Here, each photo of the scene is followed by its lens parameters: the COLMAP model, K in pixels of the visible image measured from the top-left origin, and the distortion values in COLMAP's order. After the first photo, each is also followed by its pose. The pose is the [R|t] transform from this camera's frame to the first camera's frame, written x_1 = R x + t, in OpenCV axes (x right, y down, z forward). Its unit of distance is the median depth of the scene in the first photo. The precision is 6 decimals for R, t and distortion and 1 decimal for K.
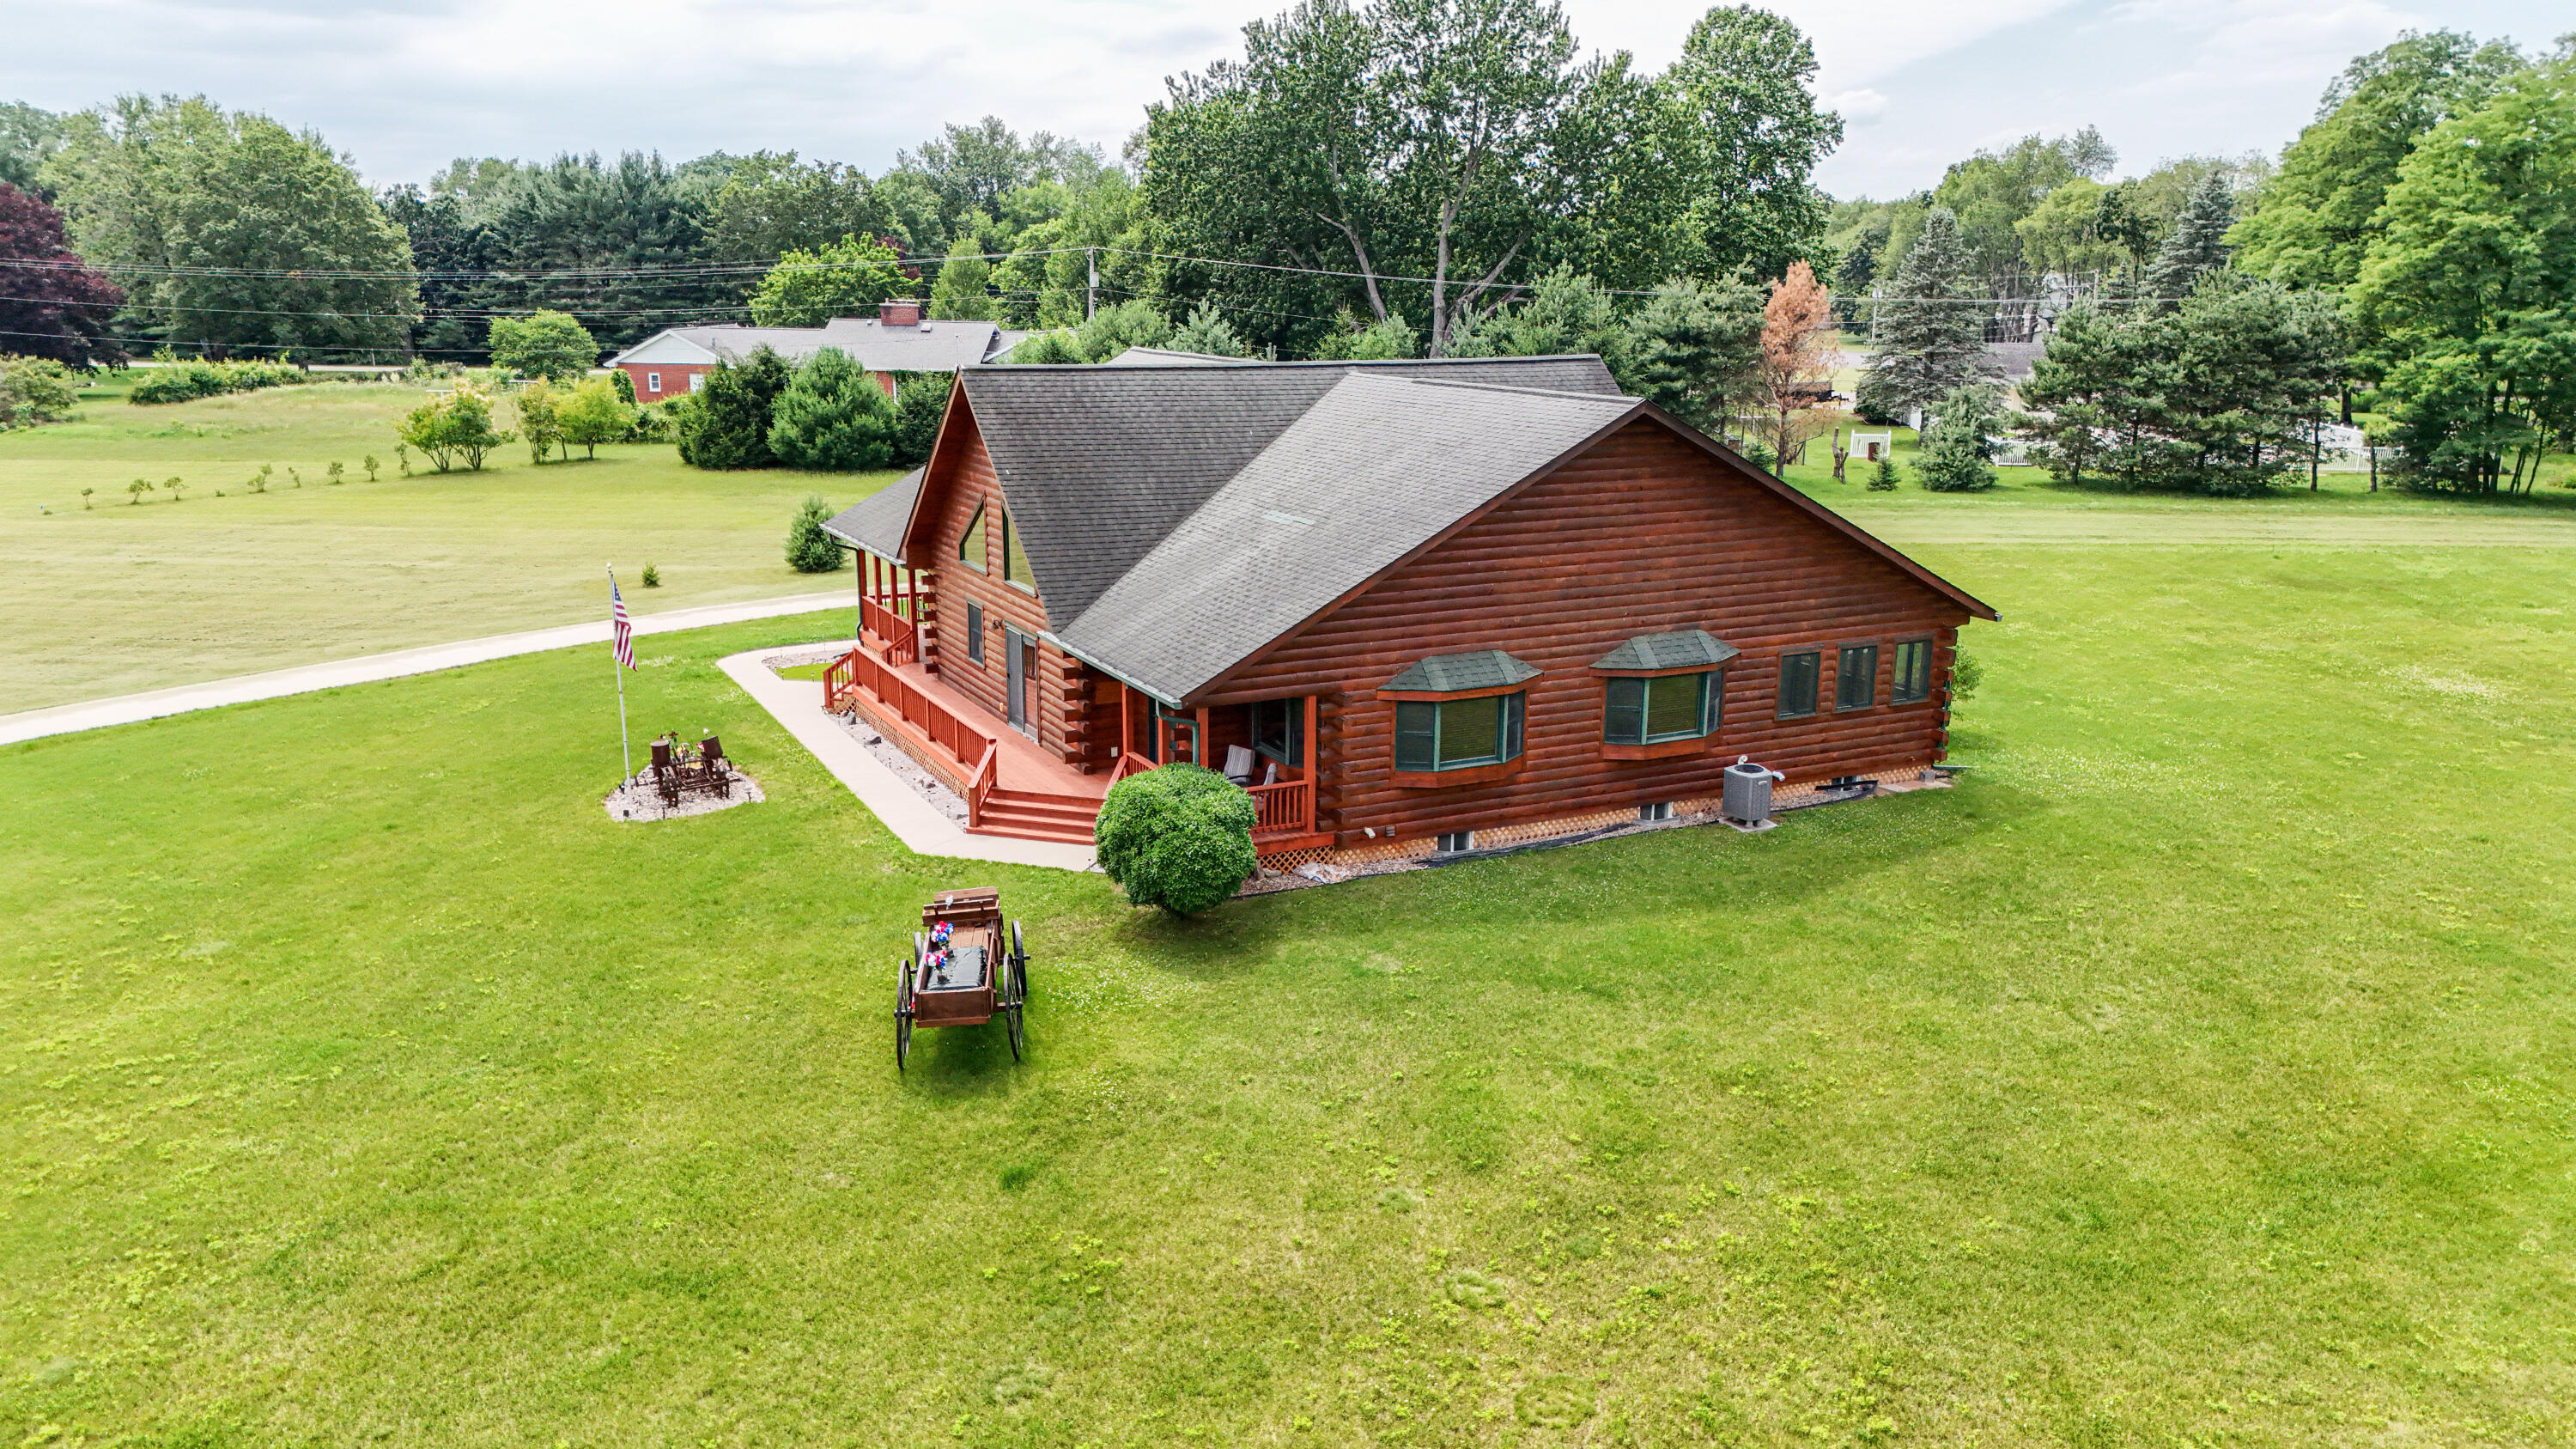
lens RADIAL K [[1883.8, 0, 1288.1], [0, 1883.8, 718.0], [0, 0, 1]] dist [0.077214, -0.072764]
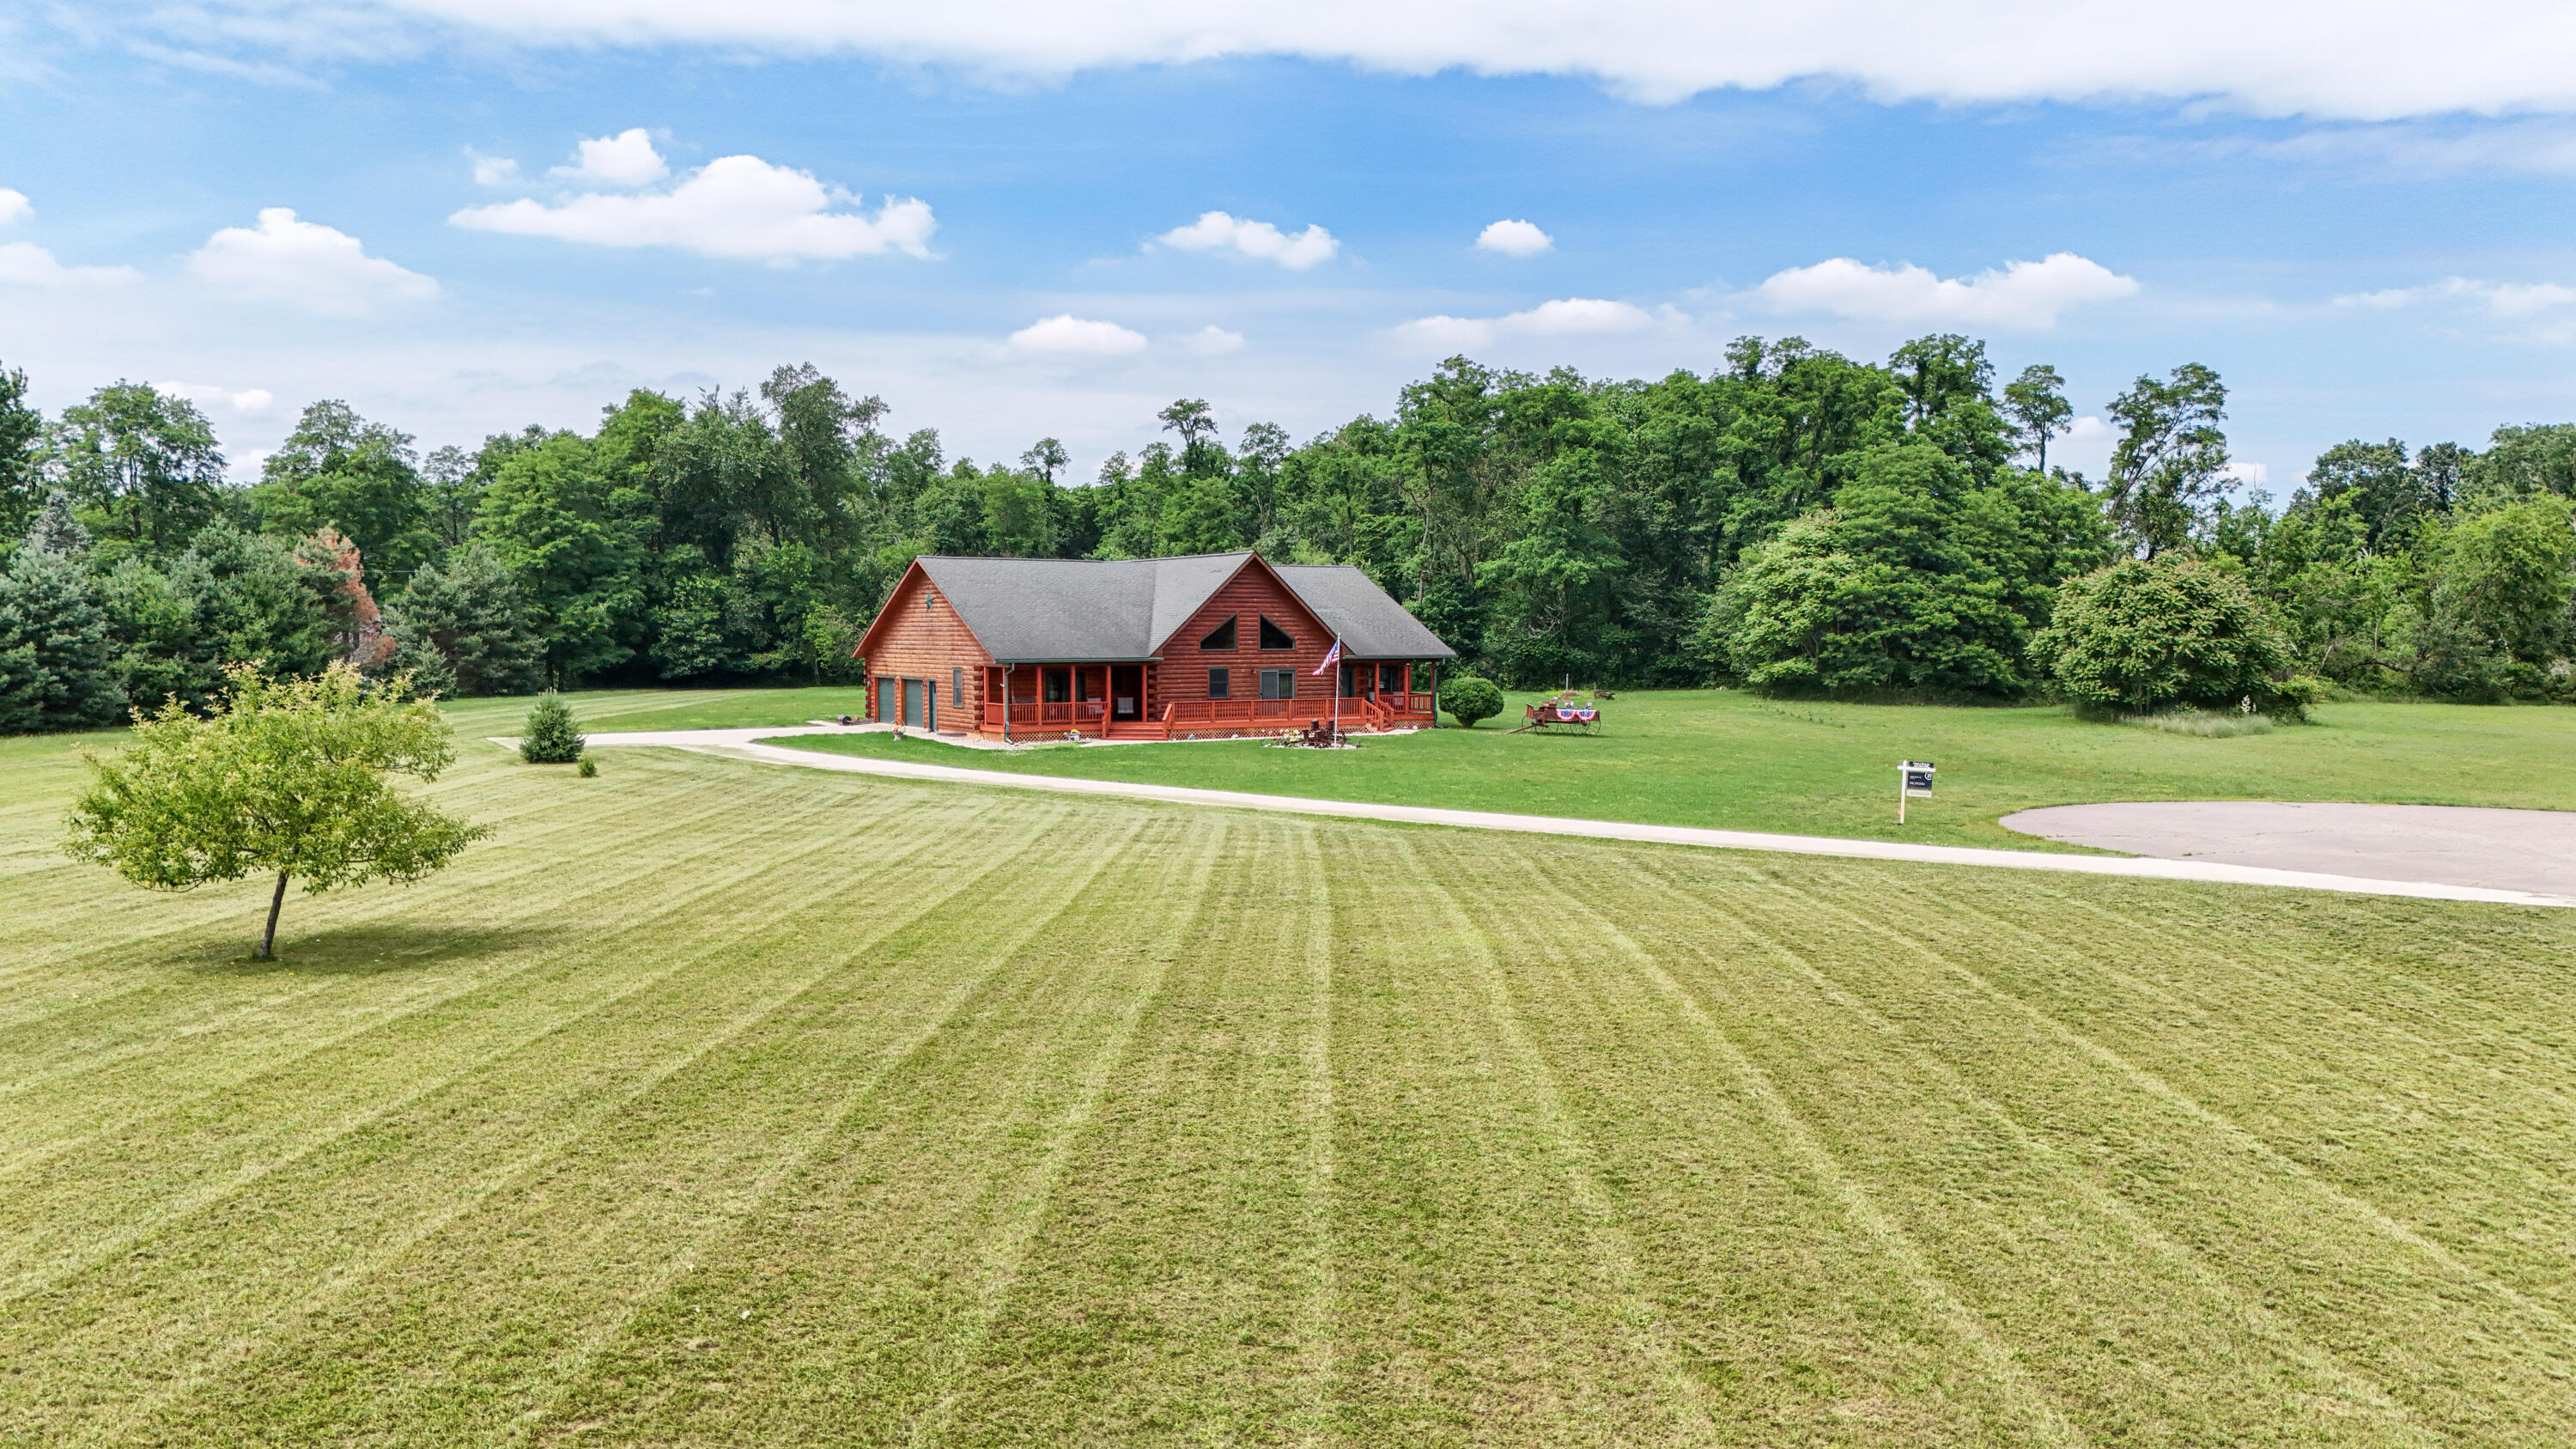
lens RADIAL K [[1883.8, 0, 1280.2], [0, 1883.8, 733.2], [0, 0, 1]] dist [0.077214, -0.072764]
pose [[-0.077718, -0.058965, 0.995230, -0.973295], [0.231940, 0.969790, 0.075570, -0.058266], [-0.969620, 0.236707, -0.061694, 0.483191]]
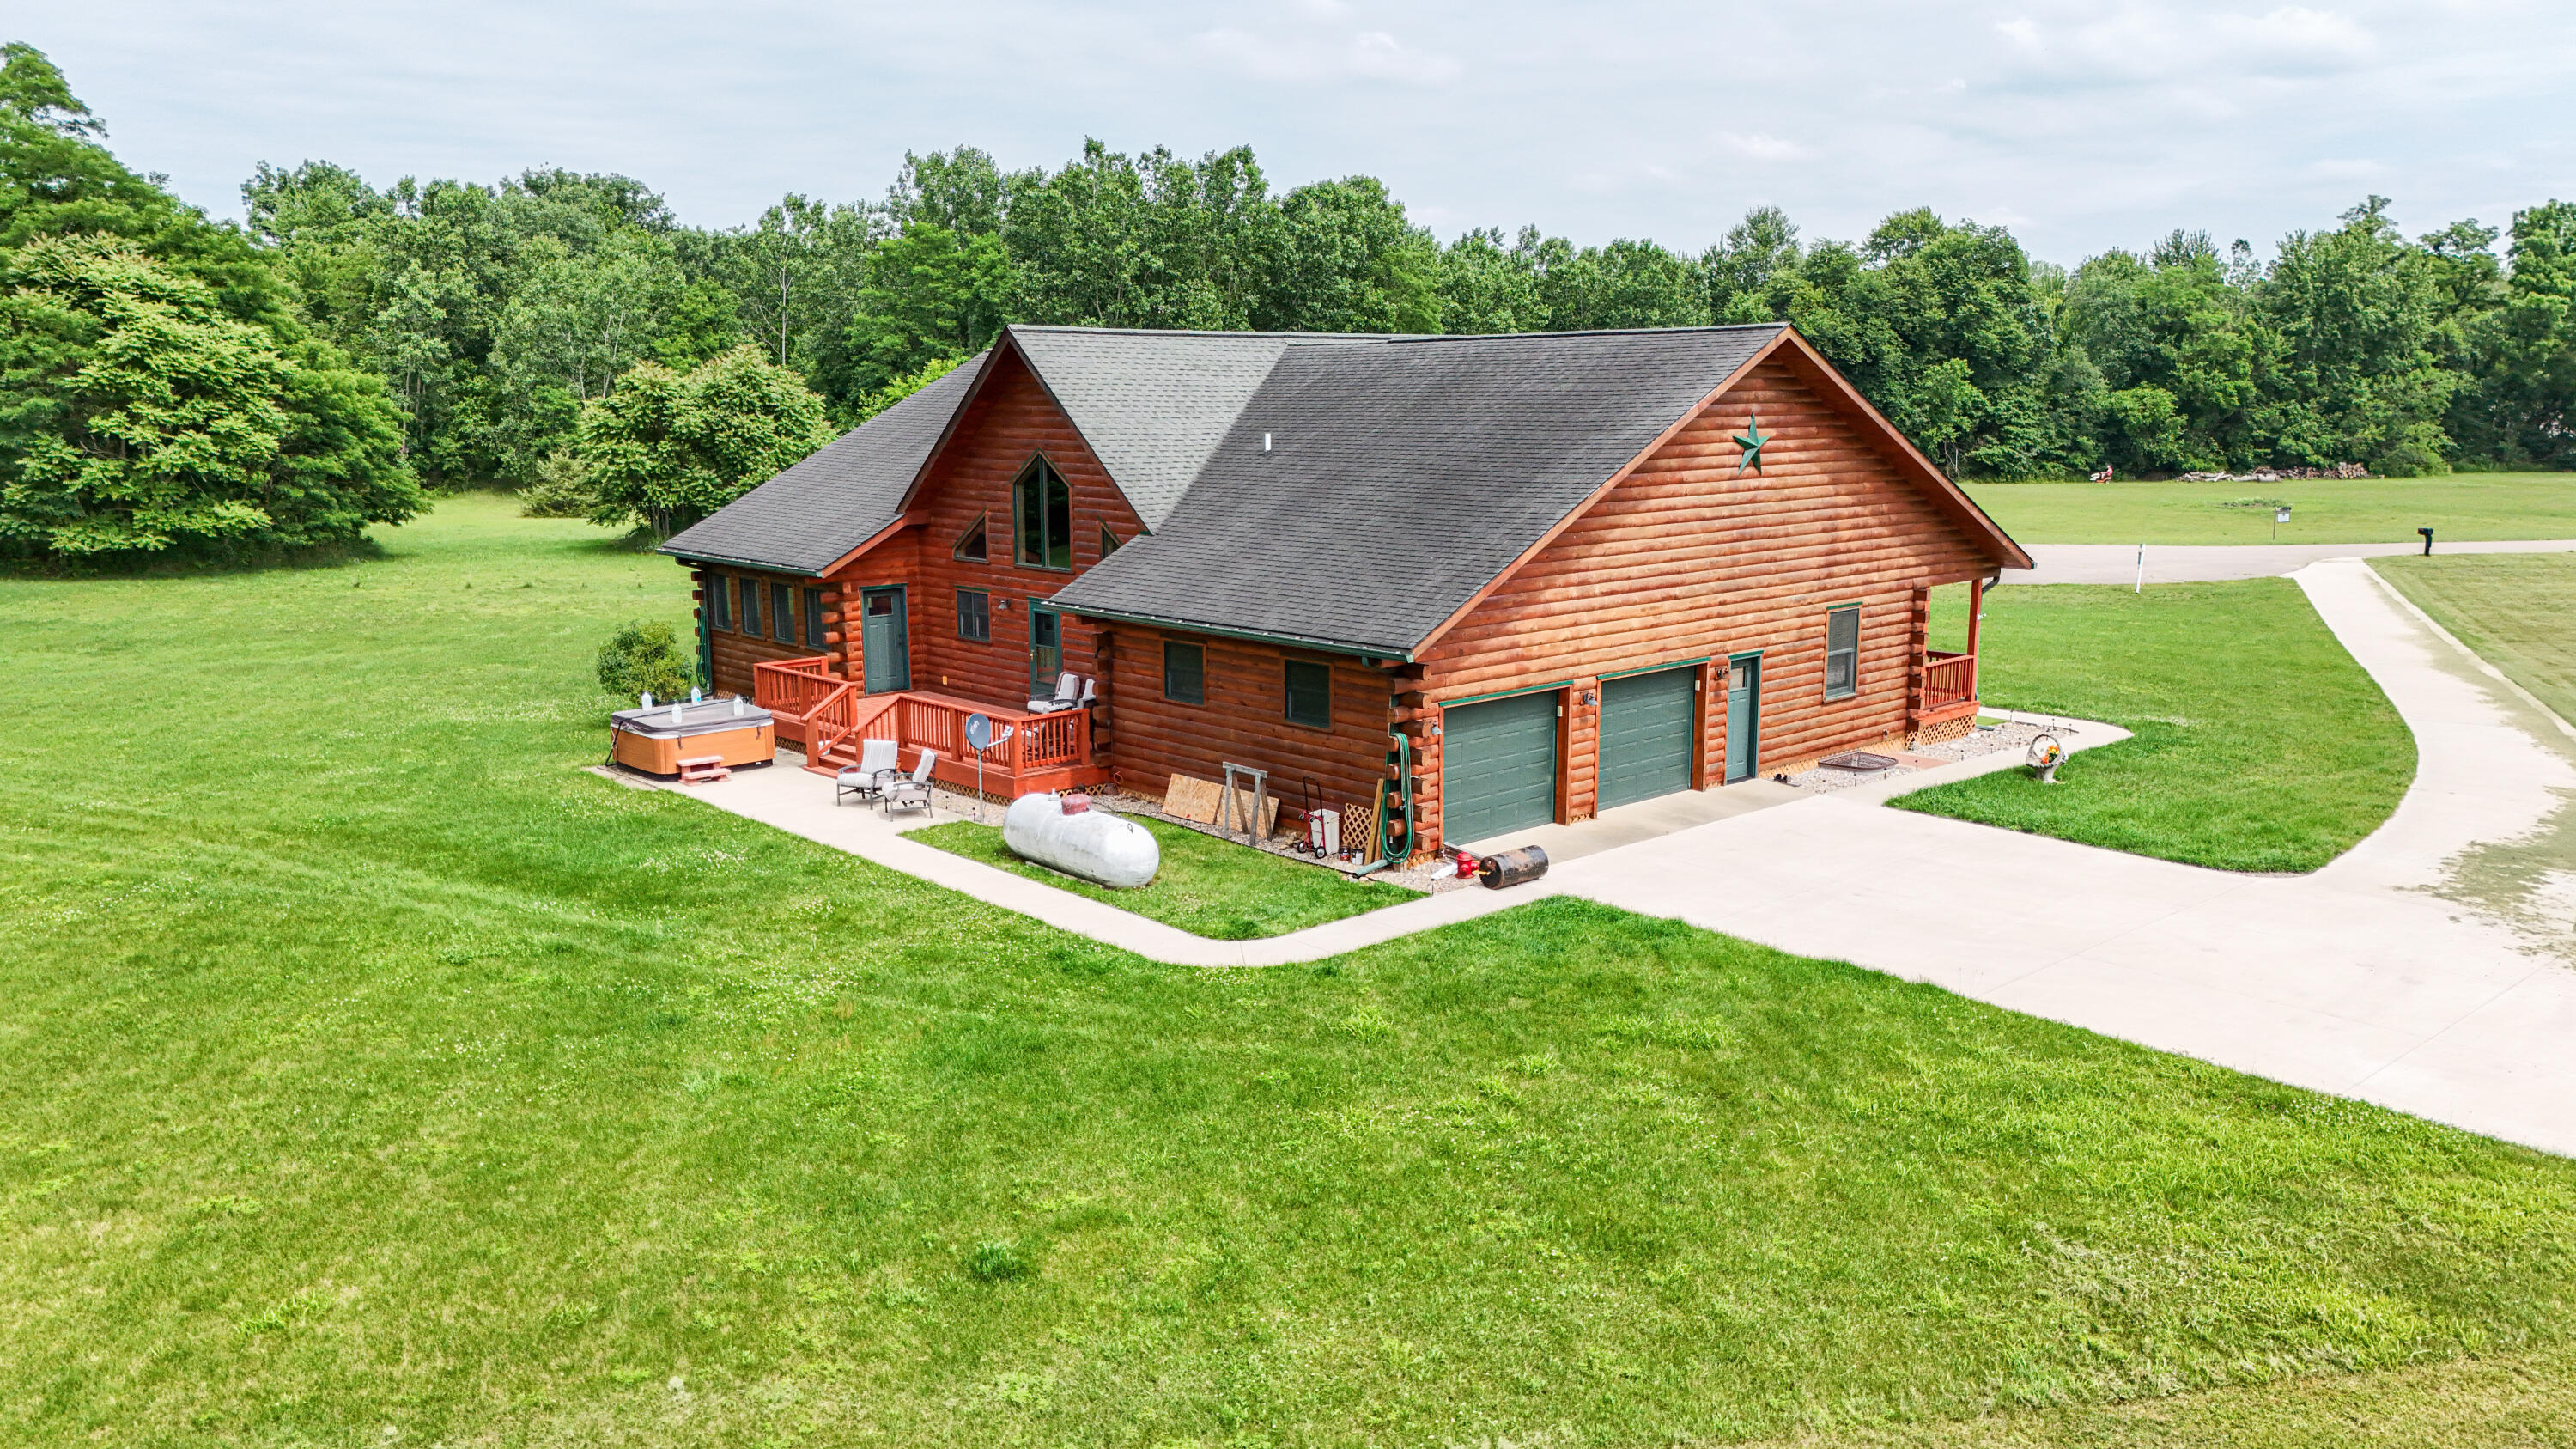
lens RADIAL K [[1883.8, 0, 1295.4], [0, 1883.8, 721.5], [0, 0, 1]] dist [0.077214, -0.072764]
pose [[-0.960358, 0.047063, -0.274768, 0.132879], [-0.065636, 0.919763, 0.386946, -0.172903], [0.270933, 0.389641, -0.880213, 0.877589]]
